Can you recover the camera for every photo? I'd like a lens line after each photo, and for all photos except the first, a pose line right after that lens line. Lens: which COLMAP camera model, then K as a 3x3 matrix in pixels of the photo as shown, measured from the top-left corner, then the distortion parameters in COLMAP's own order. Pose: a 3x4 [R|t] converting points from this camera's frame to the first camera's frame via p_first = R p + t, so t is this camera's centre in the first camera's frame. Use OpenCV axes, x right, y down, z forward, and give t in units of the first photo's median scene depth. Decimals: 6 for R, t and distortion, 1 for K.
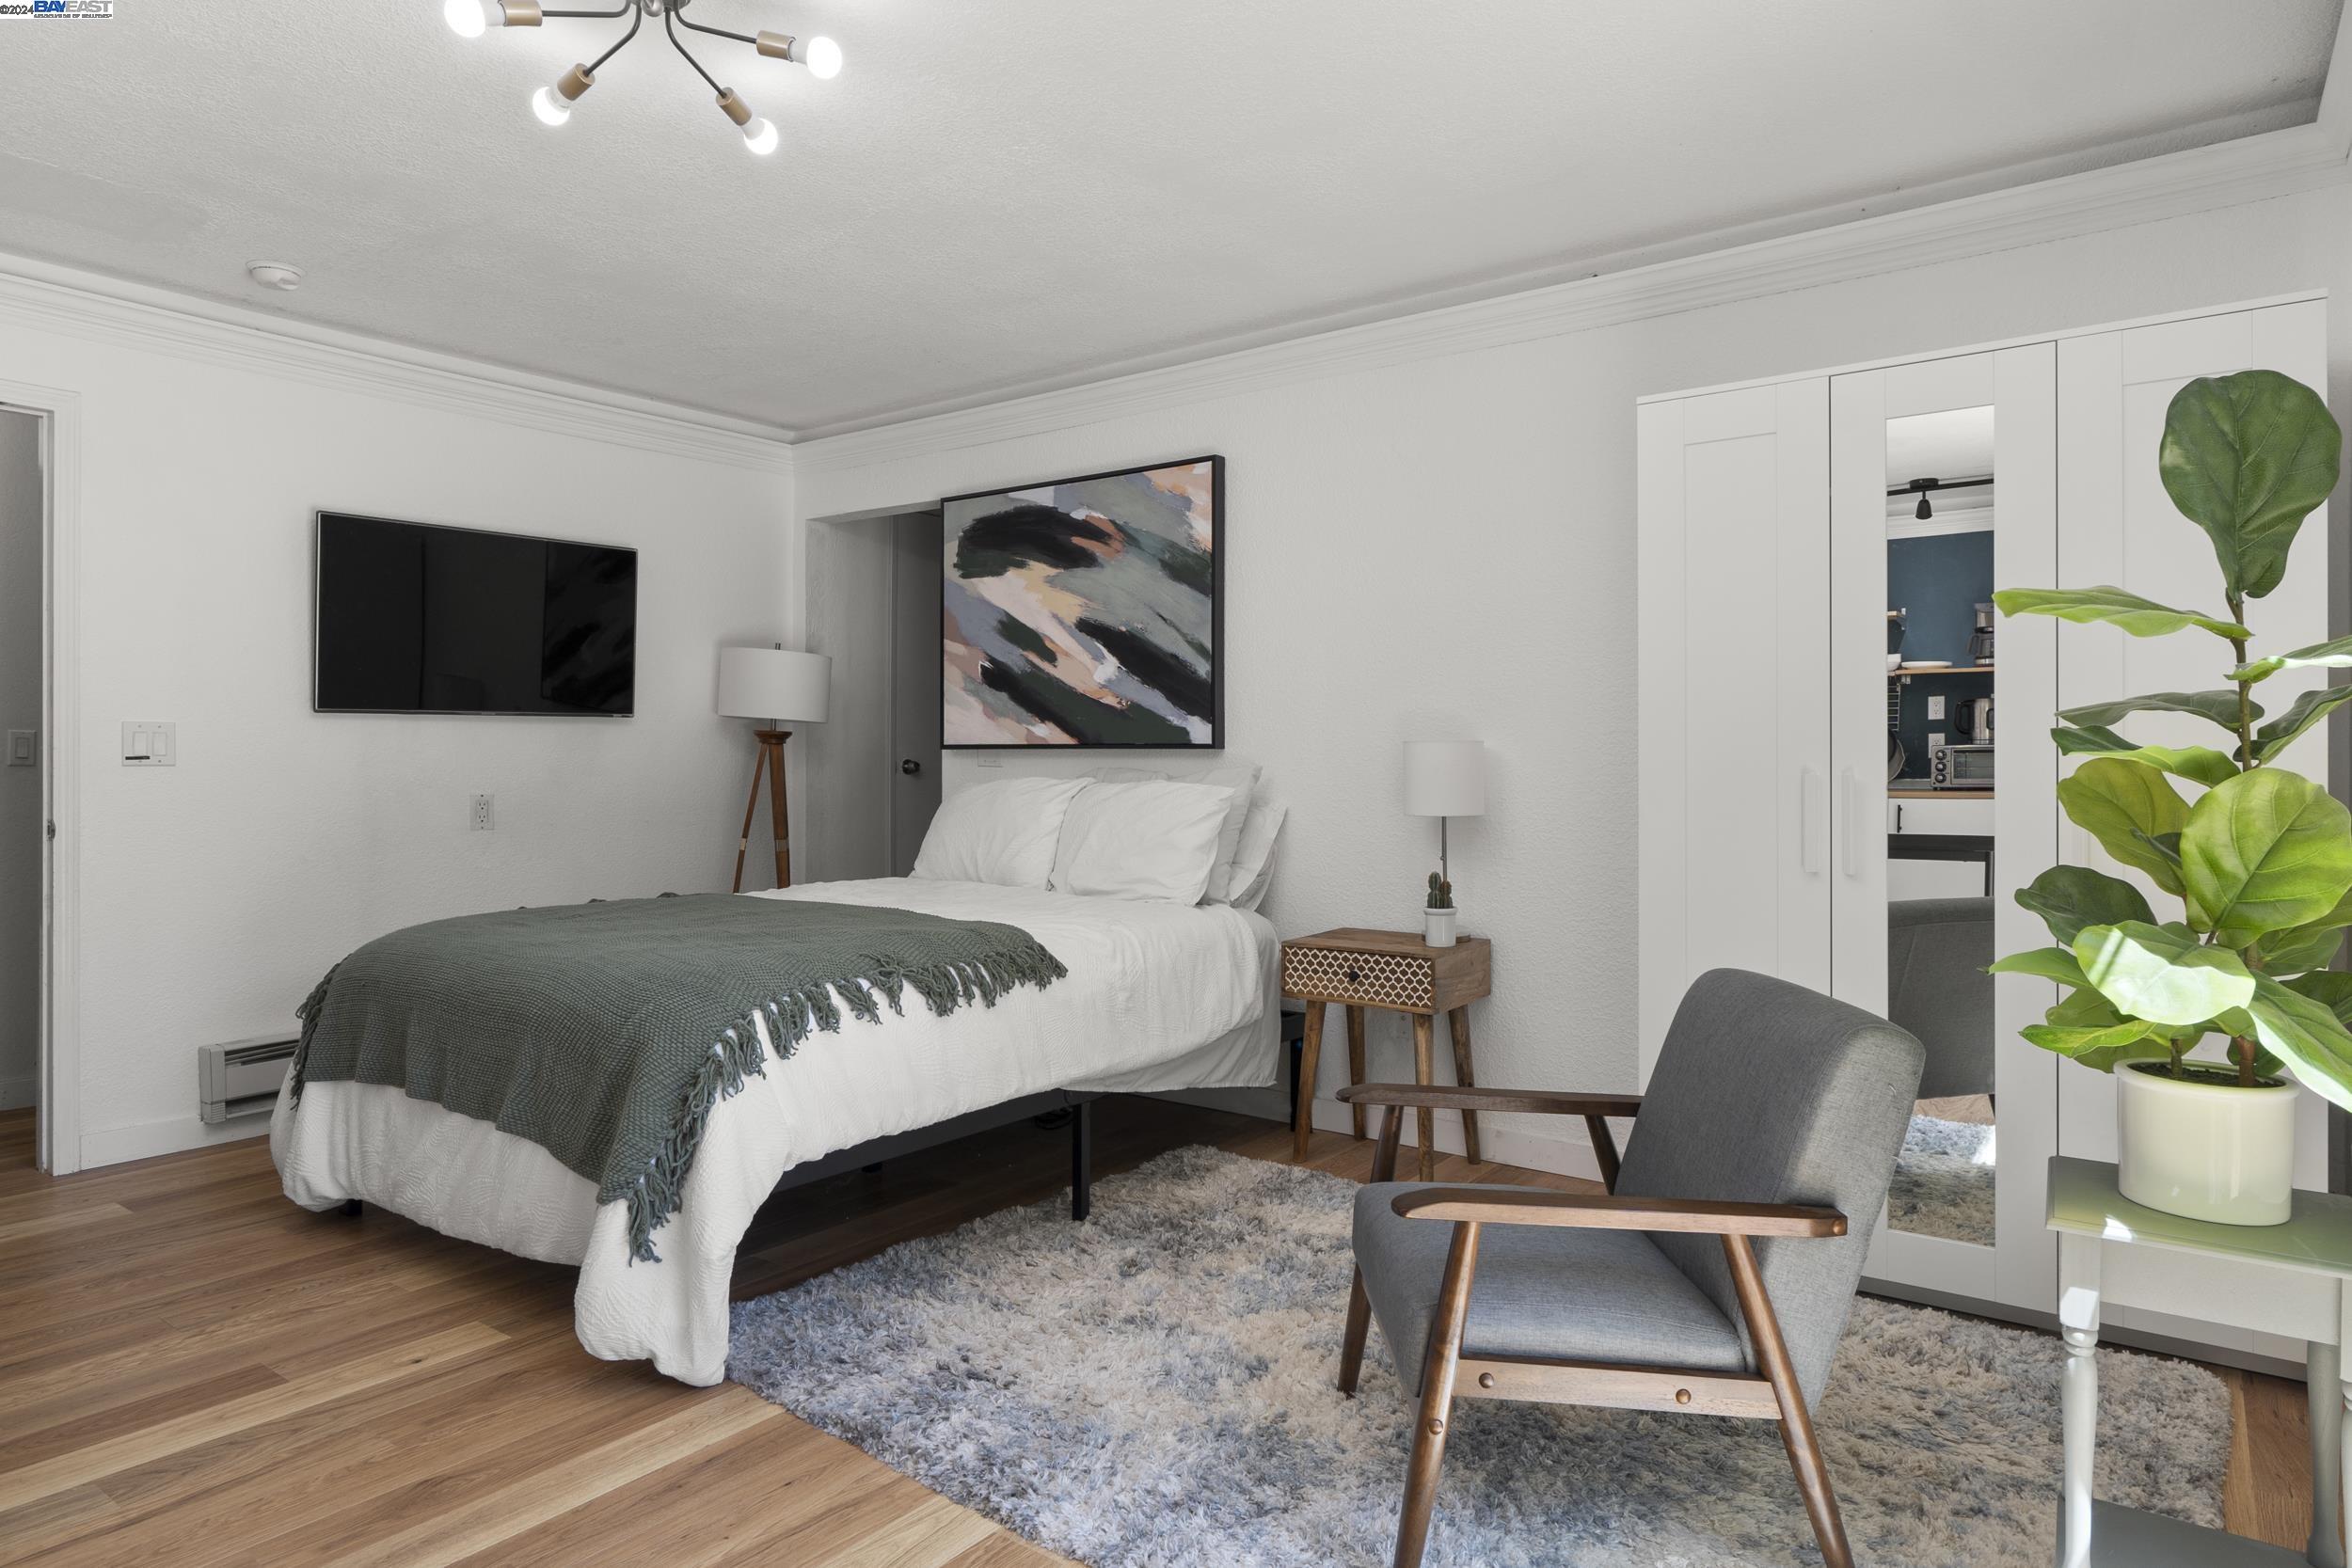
lens RADIAL K [[1396.5, 0, 1176.4], [0, 1396.5, 771.7], [0, 0, 1]] dist [0.002408, 0.002808]
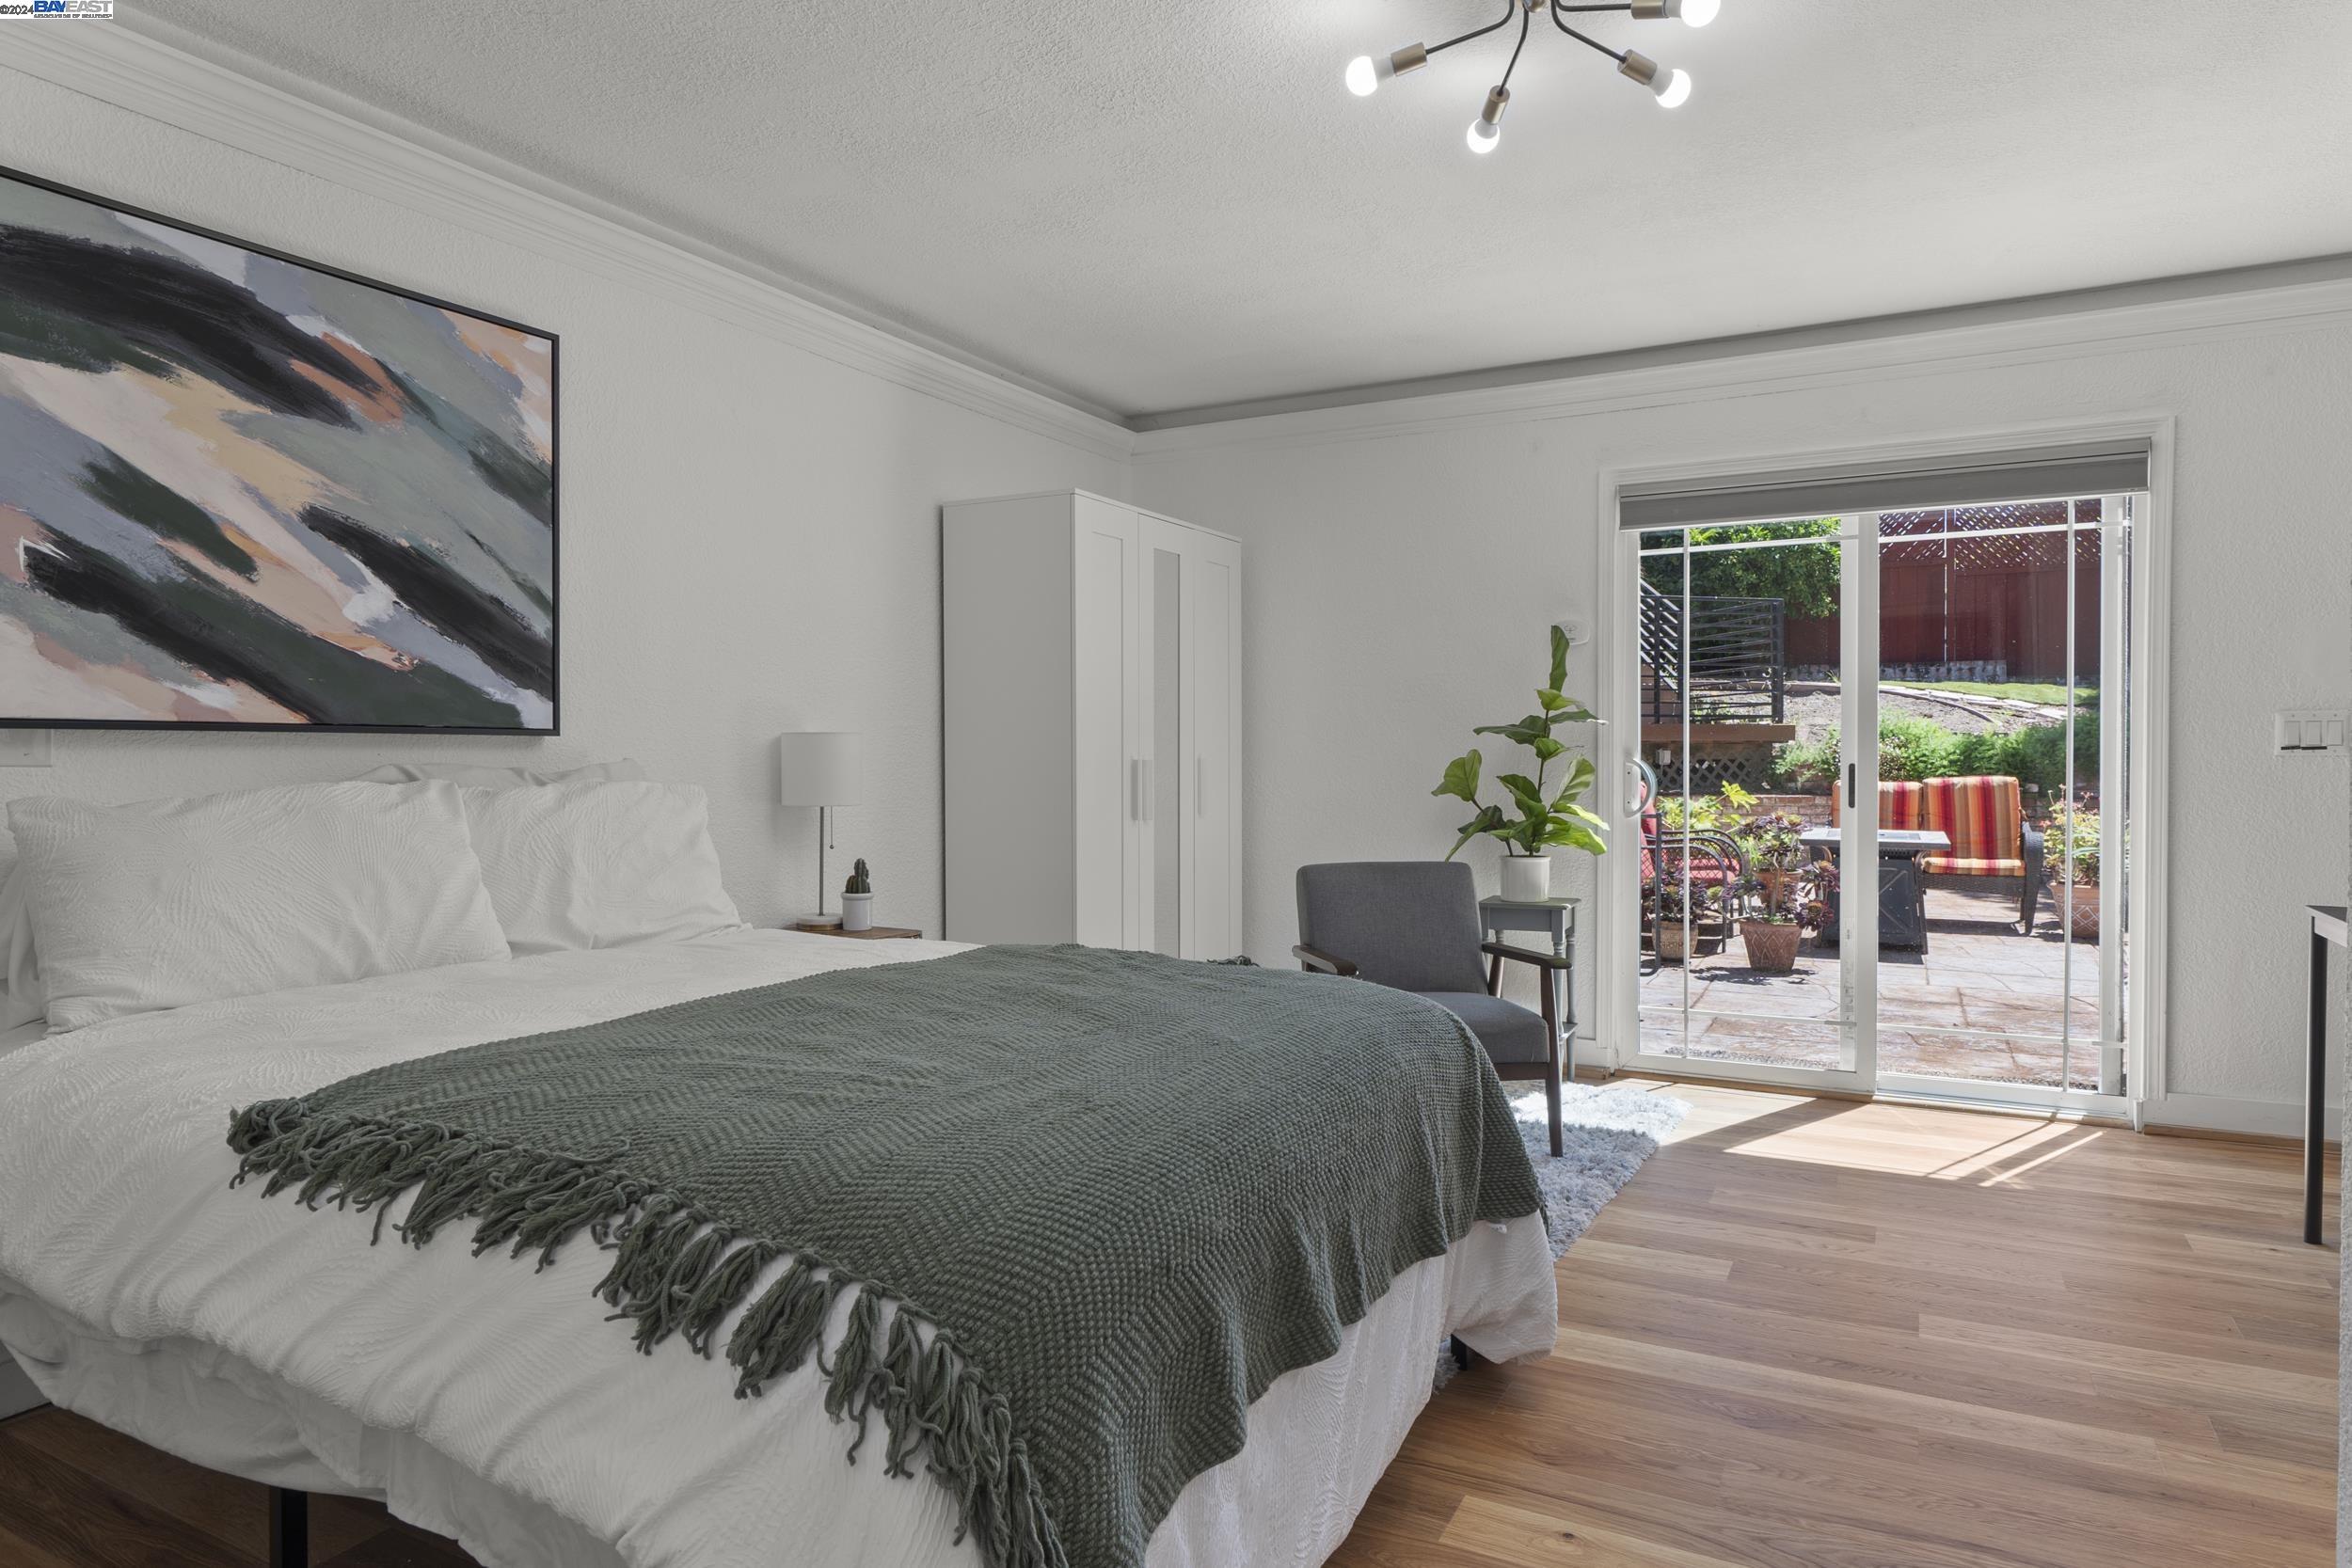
lens RADIAL K [[1396.5, 0, 1176.8], [0, 1396.5, 781.4], [0, 0, 1]] dist [0.002408, 0.002808]
pose [[-0.153378, -0.024358, 0.987867, -0.715311], [0.008378, 0.999628, 0.025949, -0.008162], [-0.988132, 0.012257, -0.153117, 0.752971]]
